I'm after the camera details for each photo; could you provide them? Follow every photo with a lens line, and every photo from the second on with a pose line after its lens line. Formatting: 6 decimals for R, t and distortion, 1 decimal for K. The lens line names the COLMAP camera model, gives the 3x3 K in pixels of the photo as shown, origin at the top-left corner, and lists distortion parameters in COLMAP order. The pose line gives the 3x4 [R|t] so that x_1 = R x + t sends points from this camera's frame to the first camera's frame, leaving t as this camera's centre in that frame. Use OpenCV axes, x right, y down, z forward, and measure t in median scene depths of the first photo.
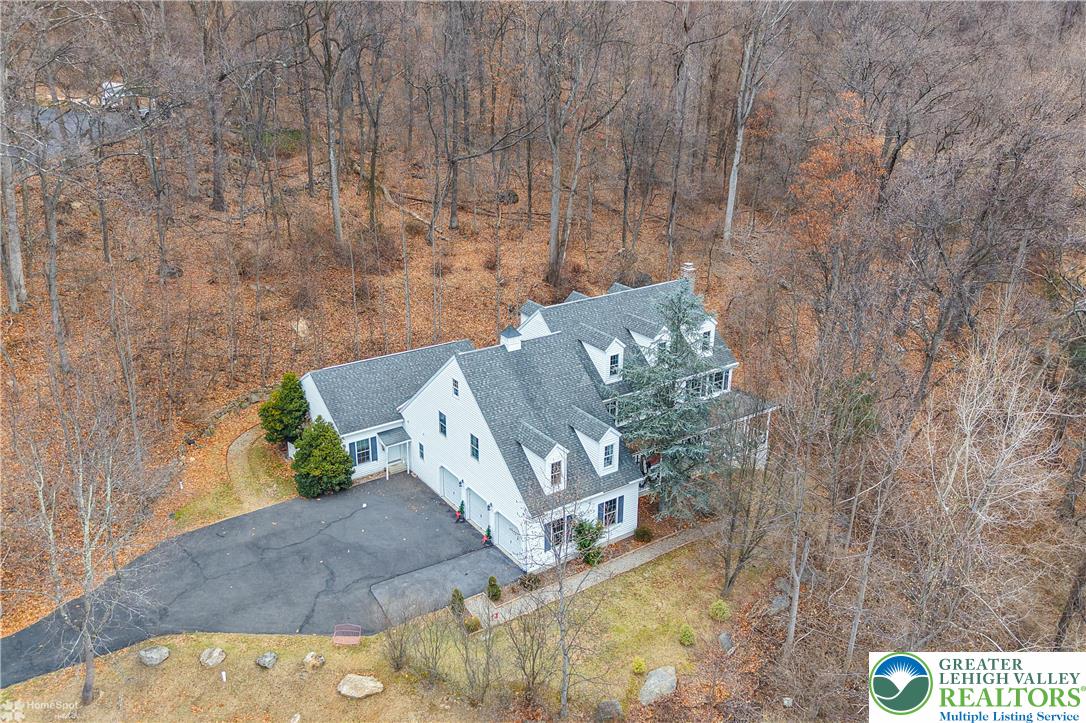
lens RADIAL K [[825.0, 0, 543.0], [0, 825.0, 361.5], [0, 0, 1]] dist [-0.006554, -0.002697]
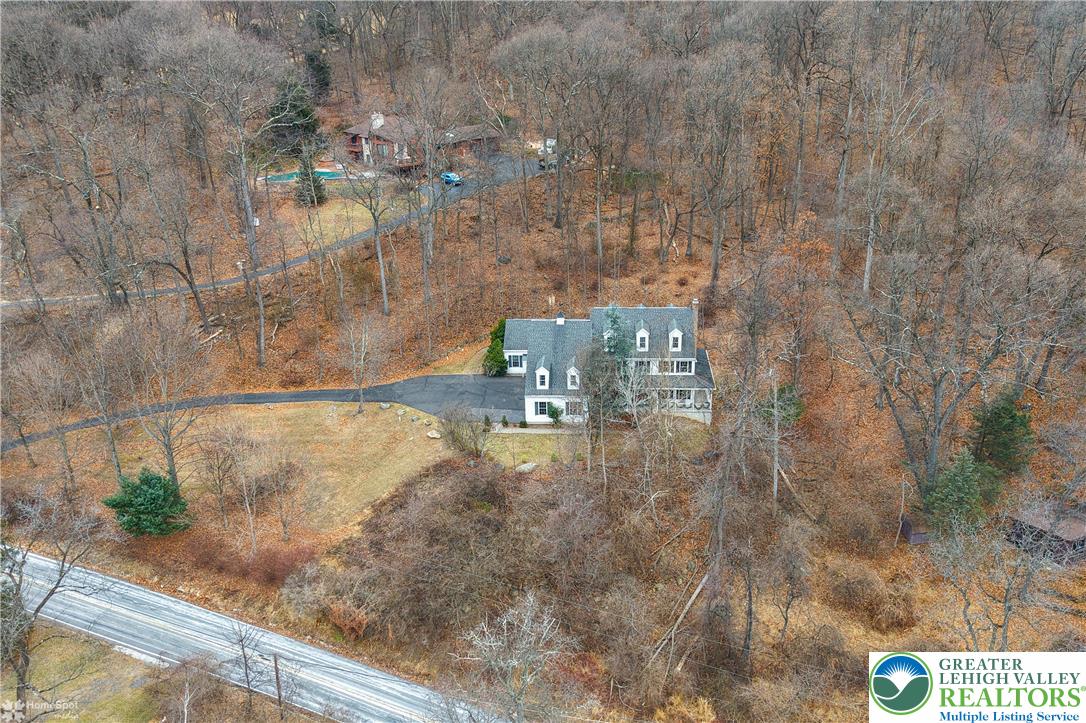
lens RADIAL K [[825.0, 0, 543.0], [0, 825.0, 361.5], [0, 0, 1]] dist [-0.006554, -0.002697]
pose [[0.779413, 0.210065, -0.590245, 1.067185], [-0.195531, 0.976616, 0.089376, -0.090068], [0.595217, 0.045751, 0.802261, -0.629261]]
